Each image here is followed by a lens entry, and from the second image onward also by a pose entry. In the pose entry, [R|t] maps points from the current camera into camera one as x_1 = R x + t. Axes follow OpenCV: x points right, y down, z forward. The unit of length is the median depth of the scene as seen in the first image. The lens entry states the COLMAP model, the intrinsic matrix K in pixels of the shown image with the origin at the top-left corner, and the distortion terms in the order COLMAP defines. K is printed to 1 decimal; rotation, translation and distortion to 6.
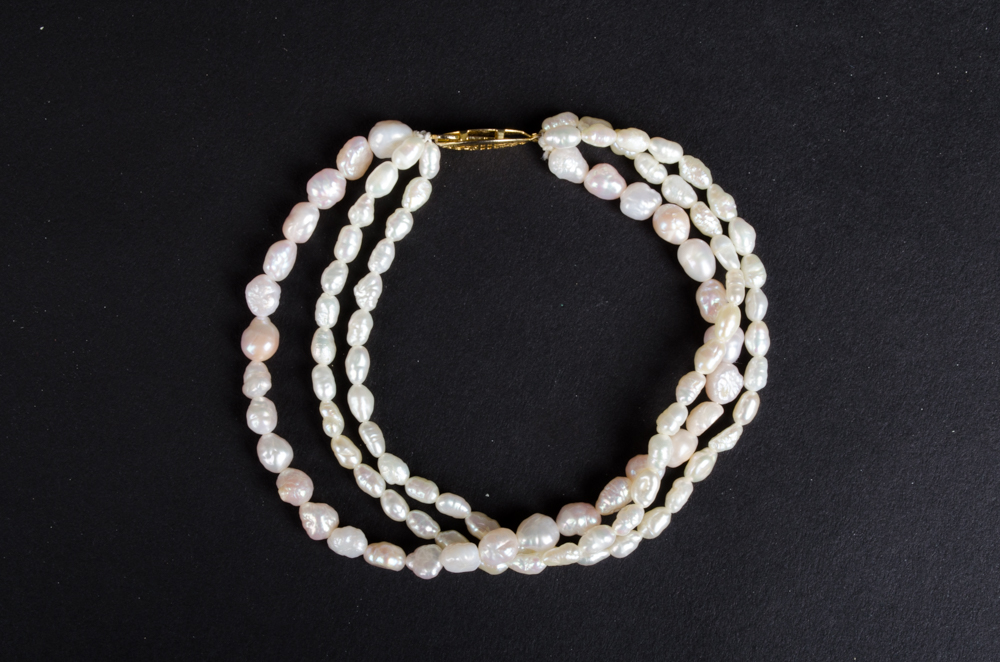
lens RADIAL K [[1727.5, 0, 497.1], [0, 1727.5, 335.8], [0, 0, 1]] dist [0.008102, 0.000000]
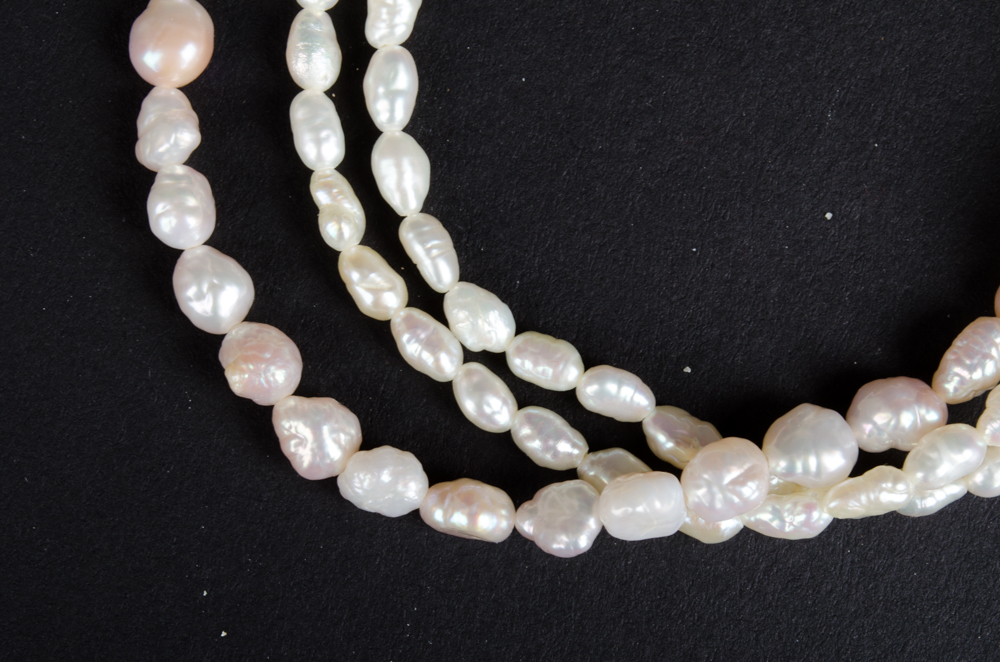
lens RADIAL K [[2368.0, 0, 501.4], [0, 2368.0, 327.6], [0, 0, 1]] dist [0.027131, 0.000000]
pose [[0.999197, -0.031000, 0.025374, -0.070032], [0.030444, 0.999294, 0.022001, 0.066530], [-0.026038, -0.021211, 0.999436, 0.384674]]
